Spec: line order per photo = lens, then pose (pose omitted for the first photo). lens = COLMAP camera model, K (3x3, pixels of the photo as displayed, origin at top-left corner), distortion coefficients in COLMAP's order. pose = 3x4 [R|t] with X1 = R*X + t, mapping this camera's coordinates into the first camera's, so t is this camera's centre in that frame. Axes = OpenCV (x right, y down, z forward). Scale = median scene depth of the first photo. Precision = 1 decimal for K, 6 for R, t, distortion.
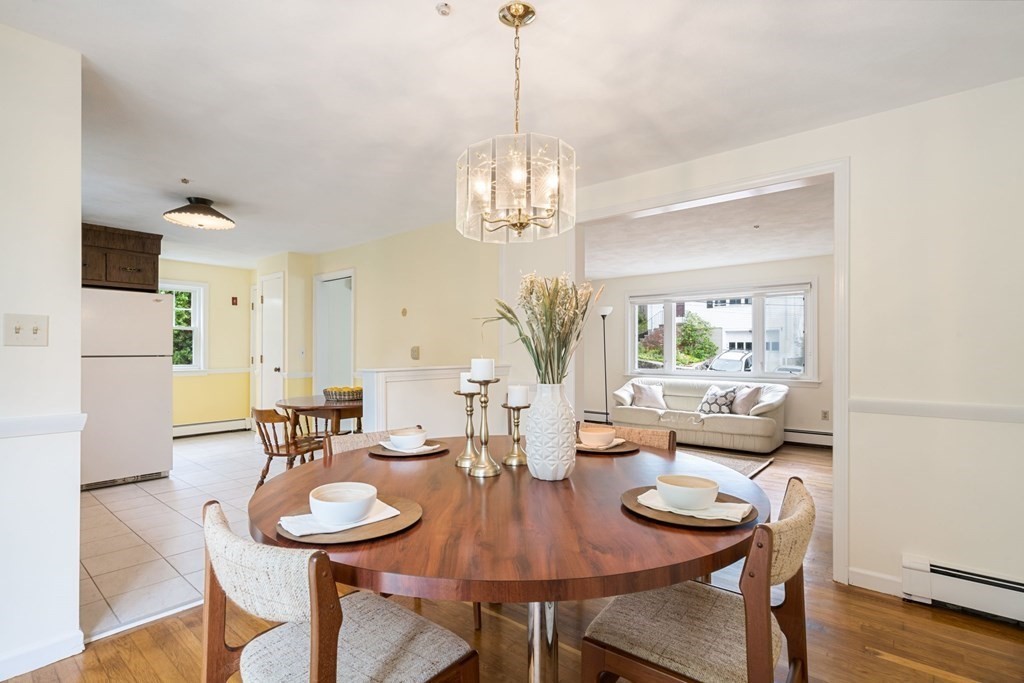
lens RADIAL K [[490.7, 0, 506.5], [0, 490.7, 343.5], [0, 0, 1]] dist [0.003316, 0.000624]
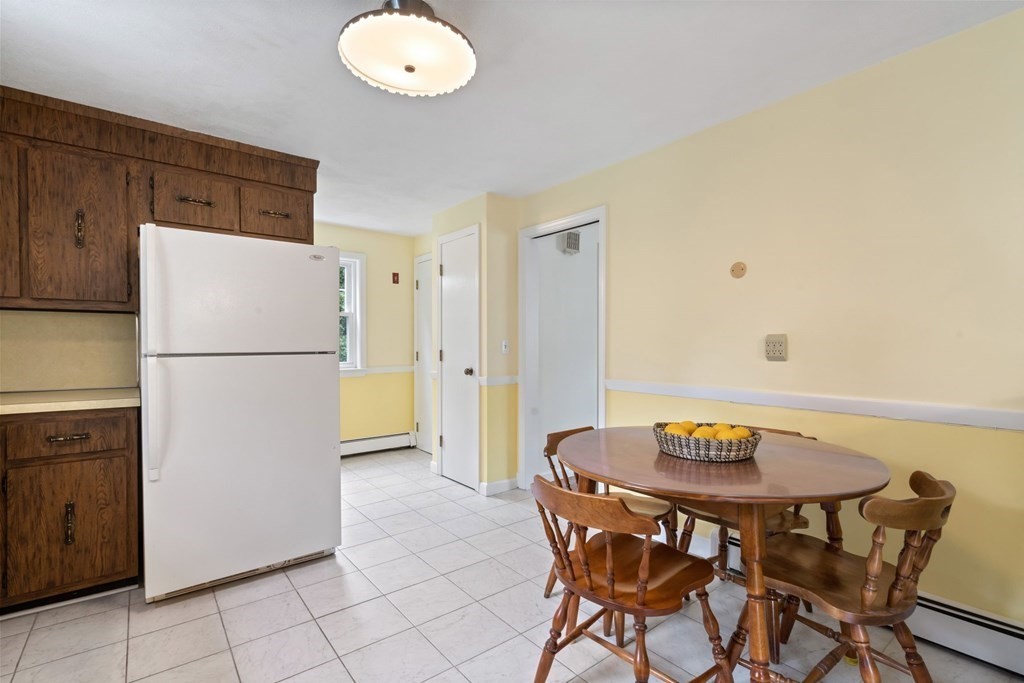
lens RADIAL K [[474.9, 0, 507.2], [0, 474.9, 342.2], [0, 0, 1]] dist [0.002598, 0.000816]
pose [[0.980503, -0.001241, -0.196501, -0.346333], [0.003674, 0.999921, 0.012021, 0.006545], [0.196471, -0.012508, 0.980430, 0.450695]]
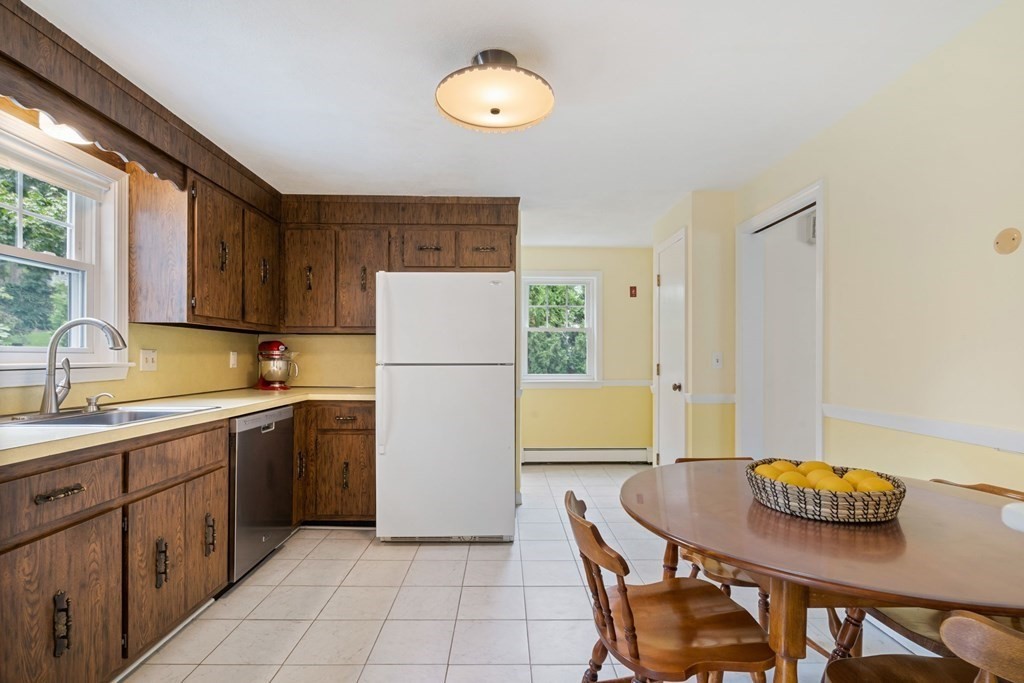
lens RADIAL K [[479.0, 0, 506.3], [0, 479.0, 349.3], [0, 0, 1]] dist [-0.001113, 0.000204]
pose [[0.661128, -0.012295, -0.750172, -0.185772], [0.009697, 0.999922, -0.007842, 0.009718], [0.750210, -0.002090, 0.661196, 0.524380]]
